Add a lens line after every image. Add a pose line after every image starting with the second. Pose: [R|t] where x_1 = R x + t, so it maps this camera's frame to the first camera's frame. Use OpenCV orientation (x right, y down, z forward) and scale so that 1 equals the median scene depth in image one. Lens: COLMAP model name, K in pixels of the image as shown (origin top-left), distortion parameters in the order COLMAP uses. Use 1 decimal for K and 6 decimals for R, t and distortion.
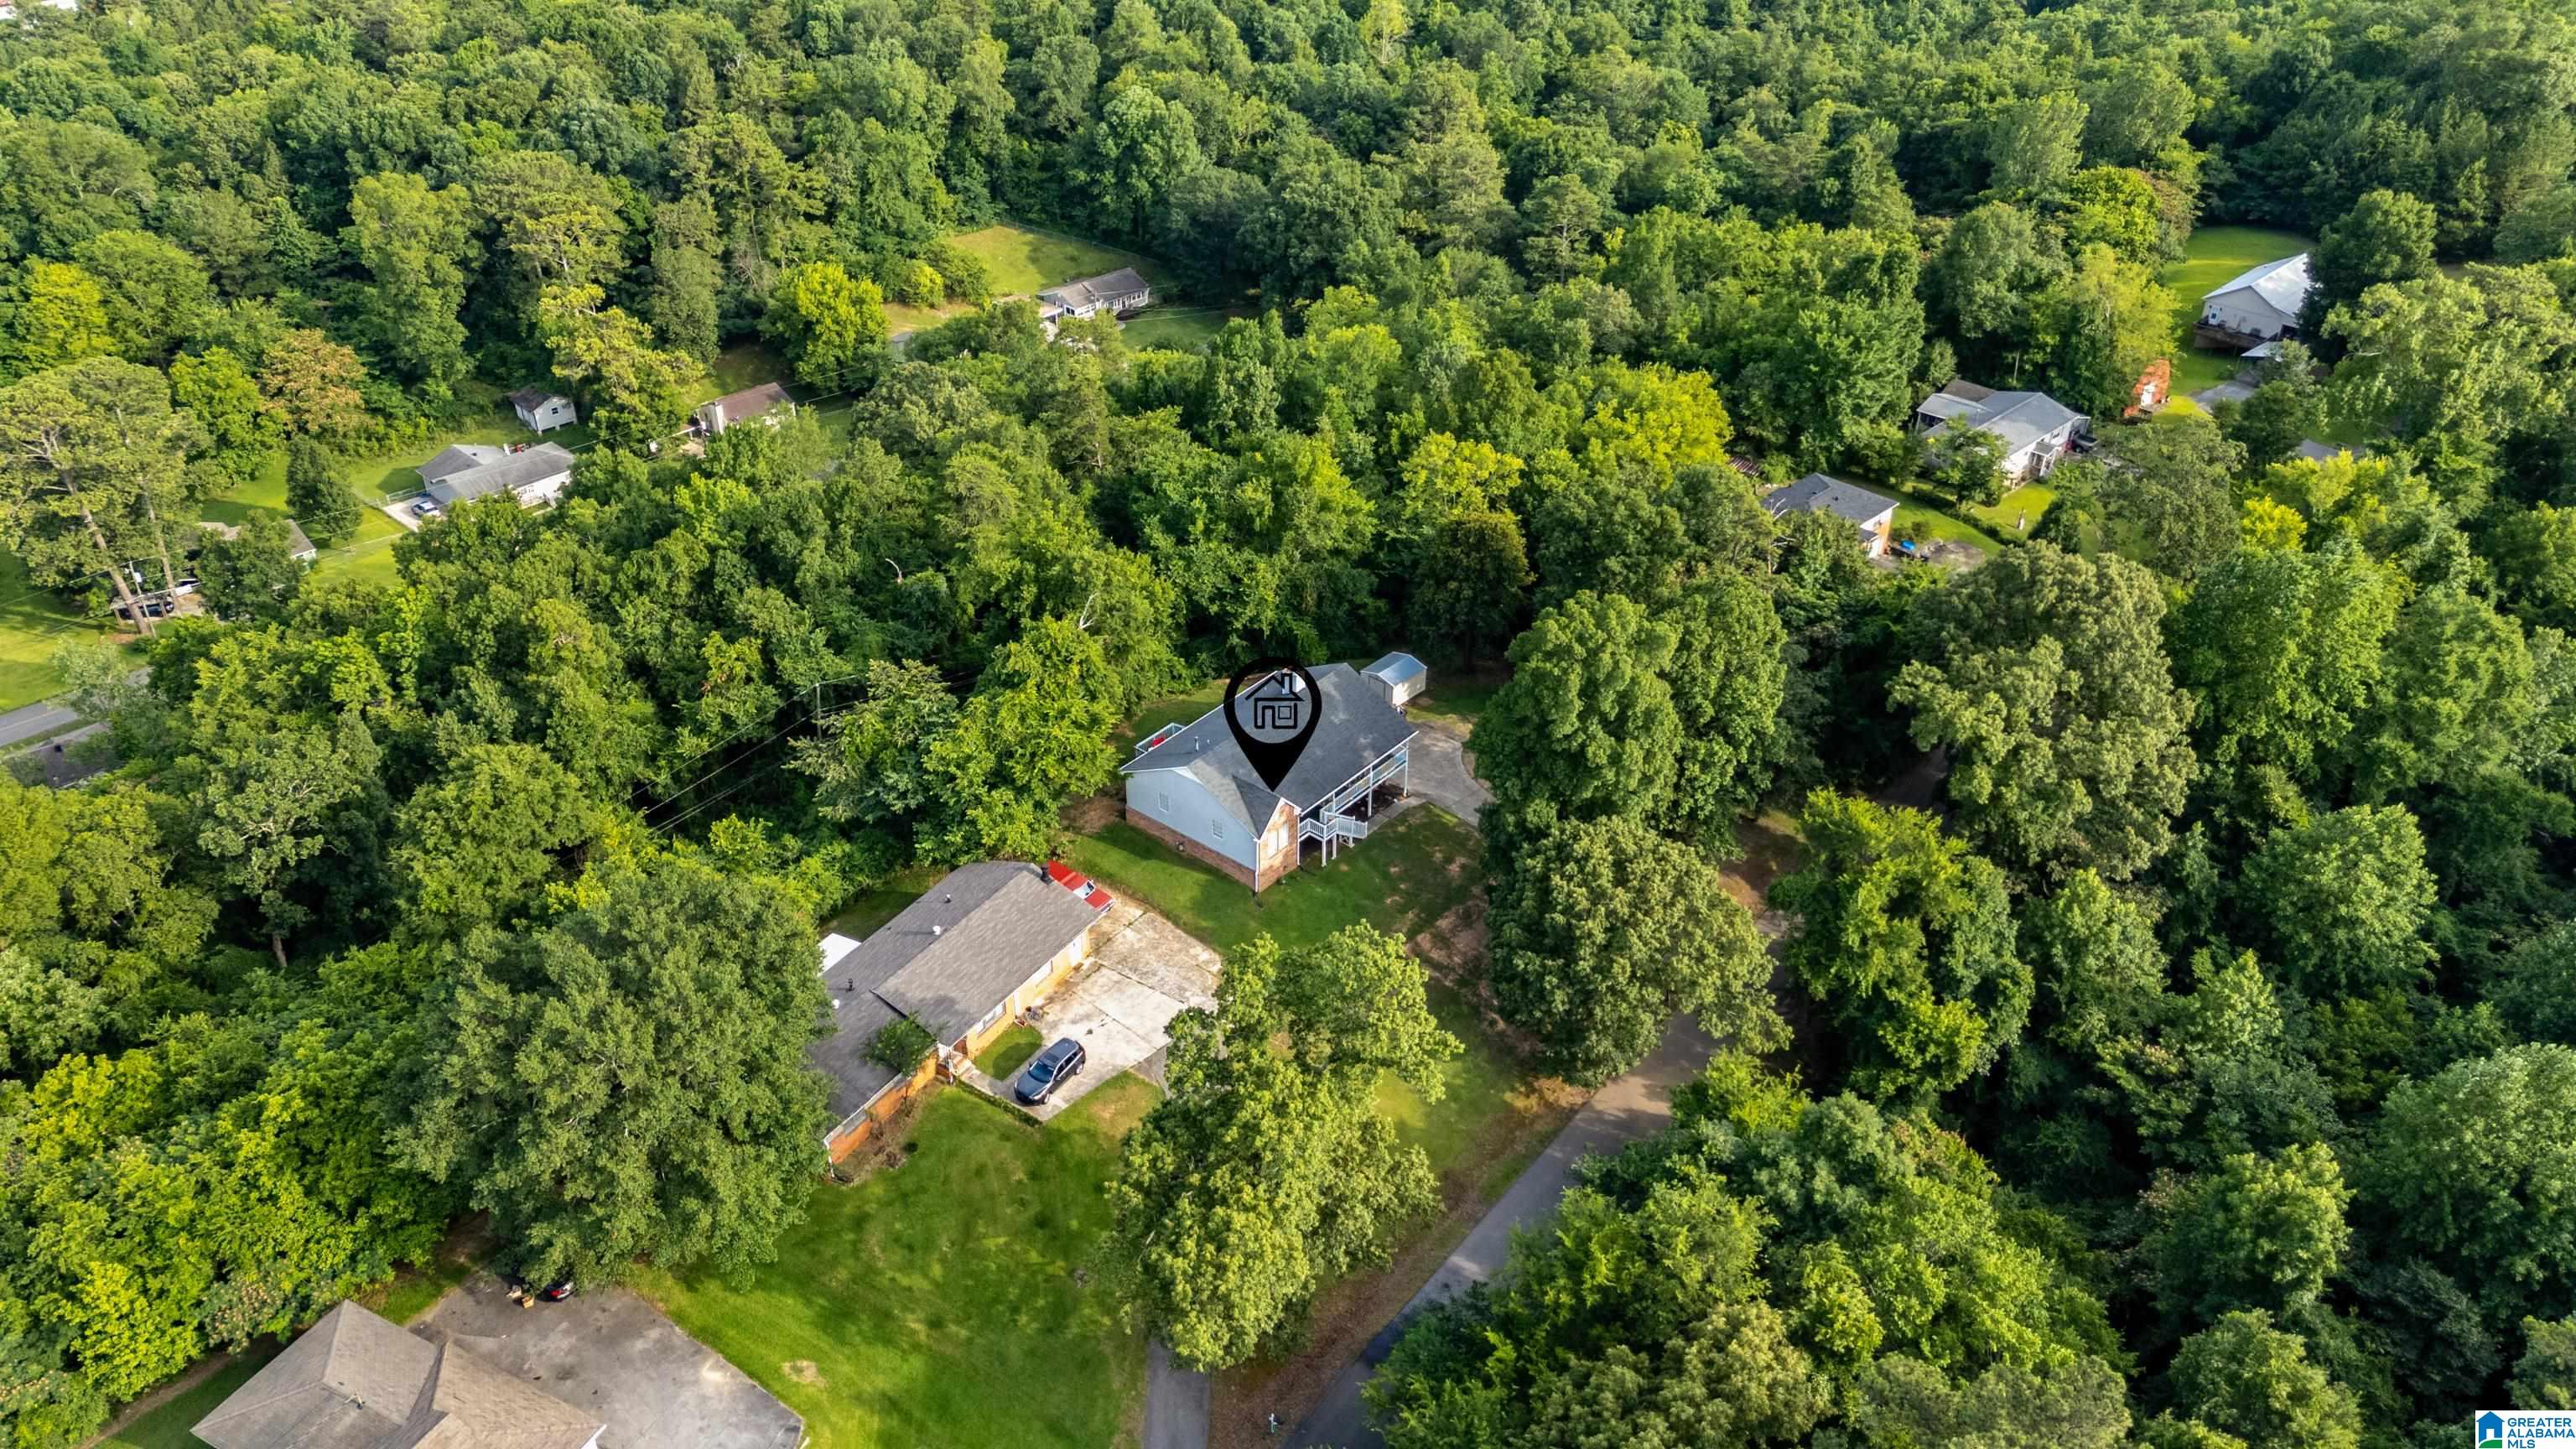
lens RADIAL K [[1853.9, 0, 1288.0], [0, 1853.9, 724.5], [0, 0, 1]] dist [0.054822, -0.090044]
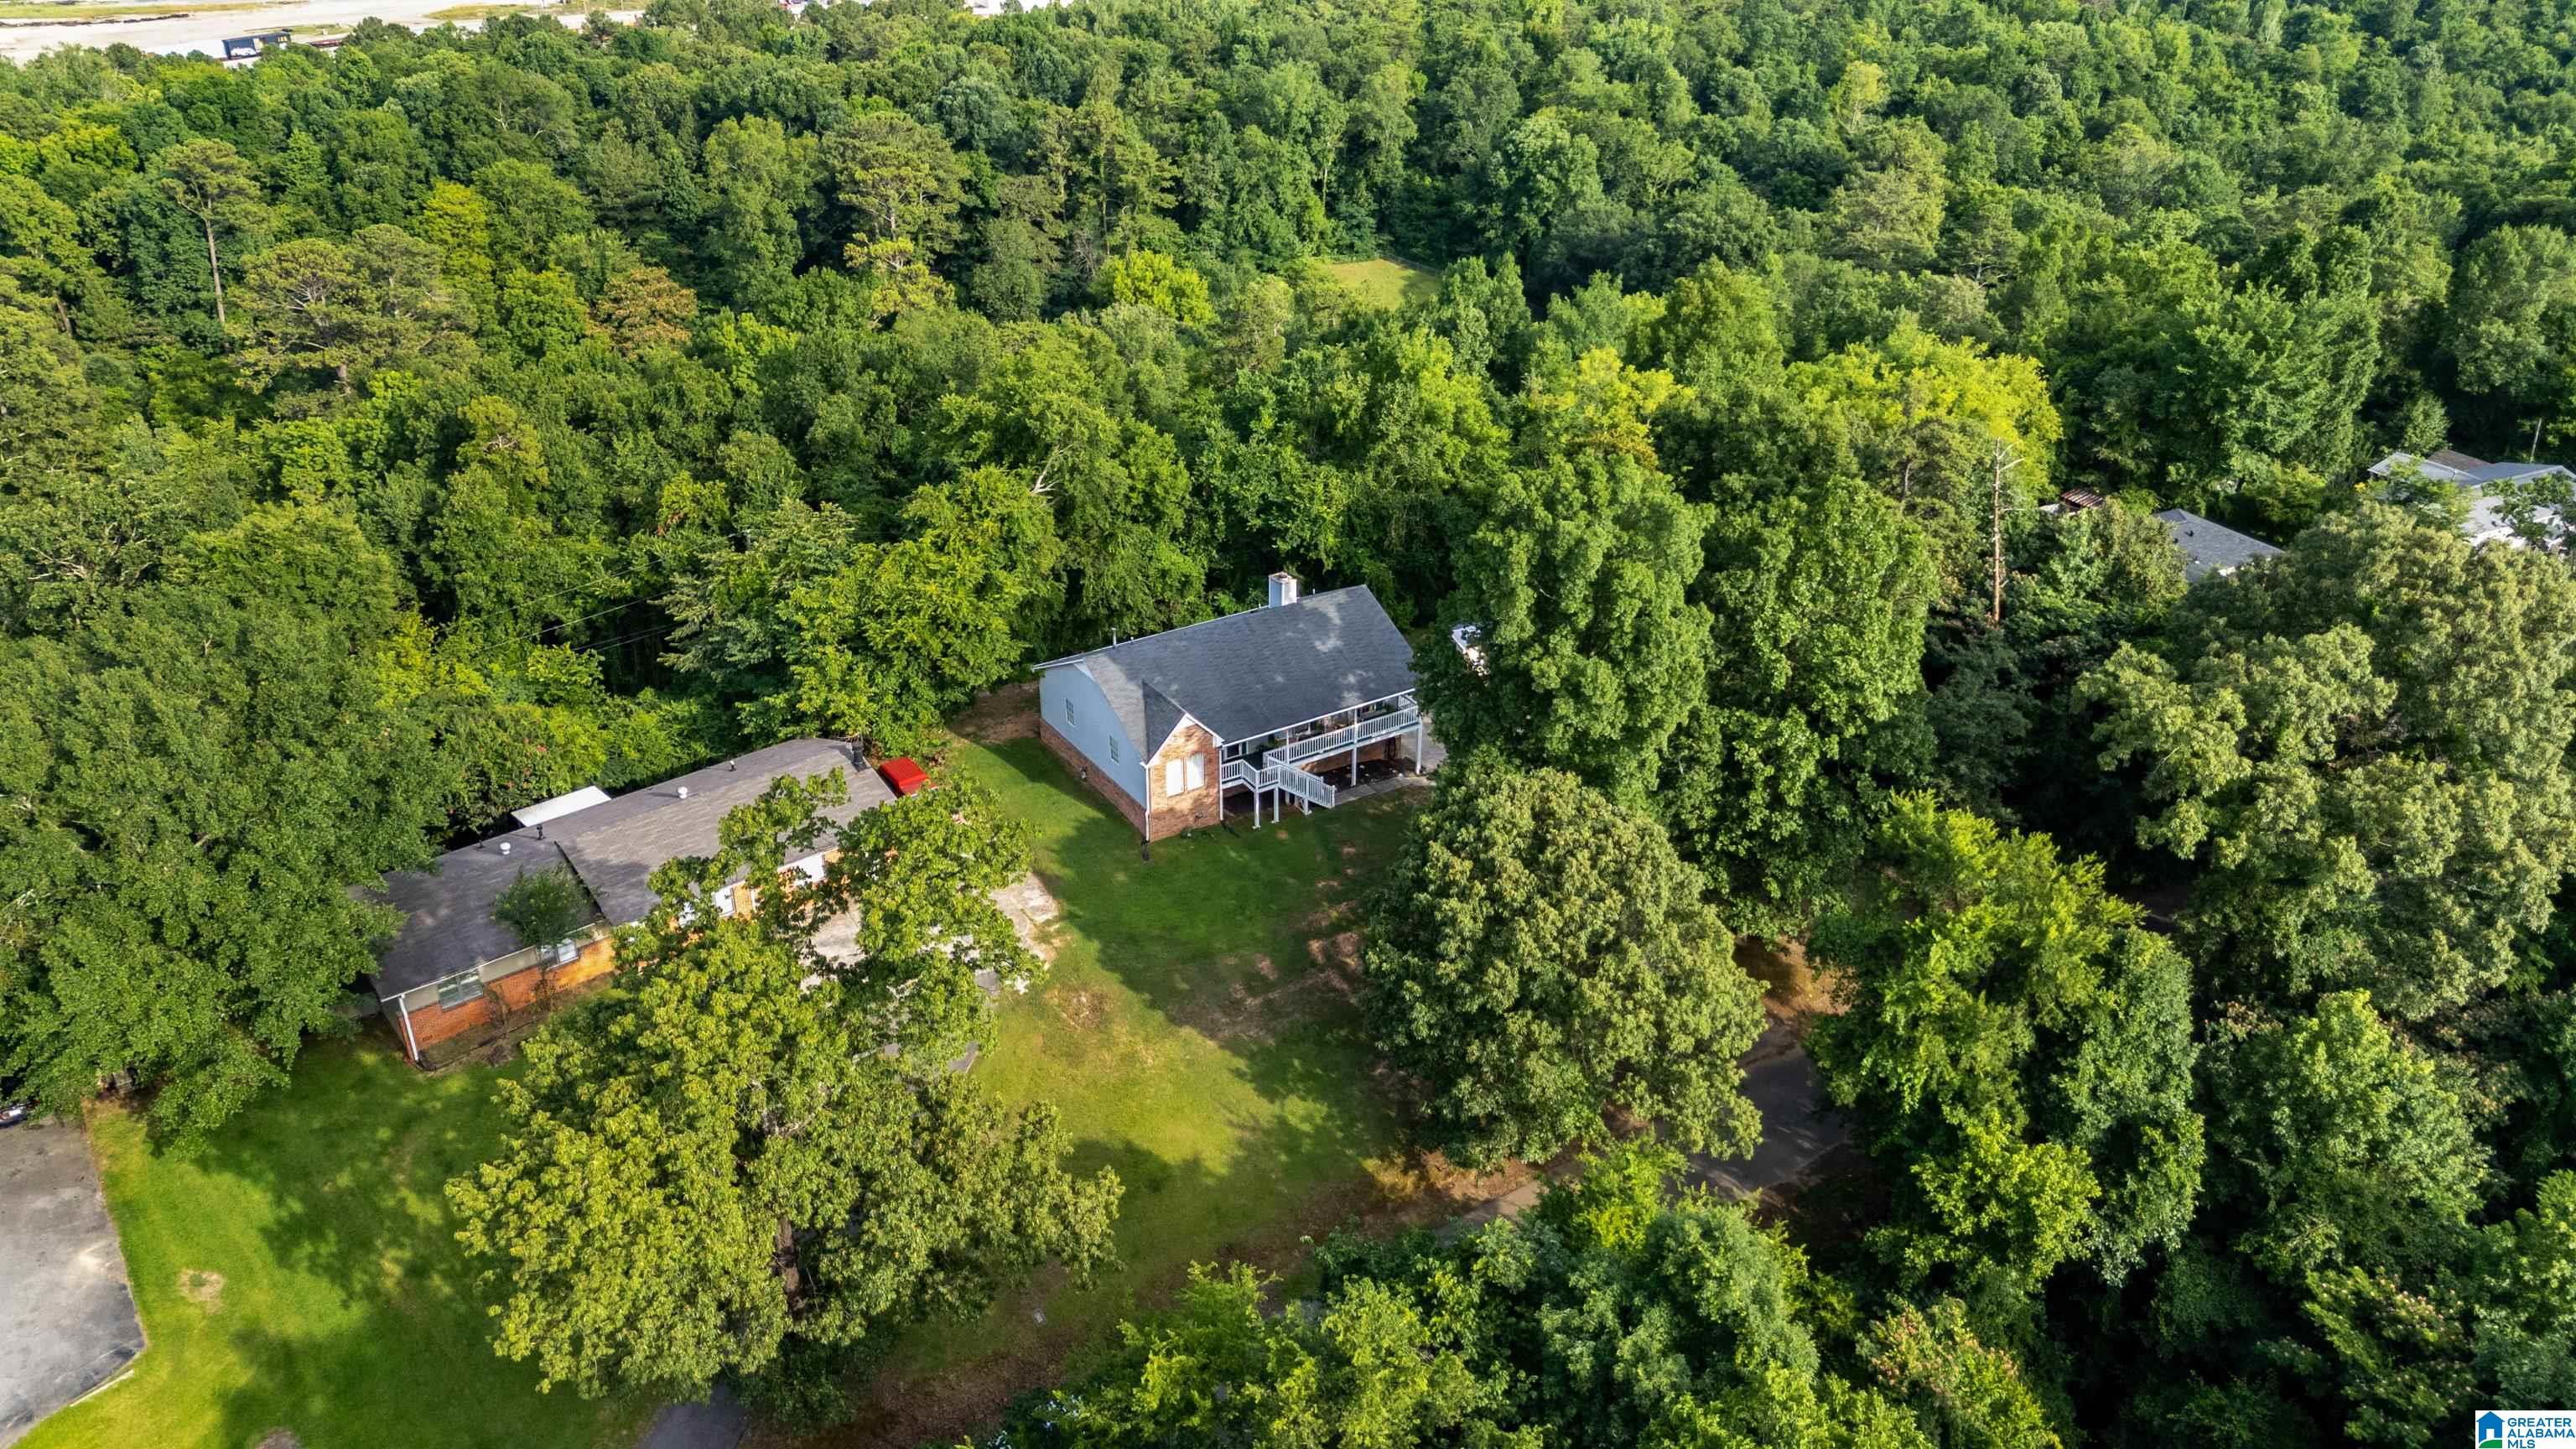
lens RADIAL K [[1865.5, 0, 1288.0], [0, 1865.5, 724.5], [0, 0, 1]] dist [0.079090, -0.091041]
pose [[0.953711, 0.146533, -0.262610, 0.227402], [-0.168352, 0.983745, -0.062480, 0.082095], [0.249185, 0.103799, 0.962877, 0.285869]]
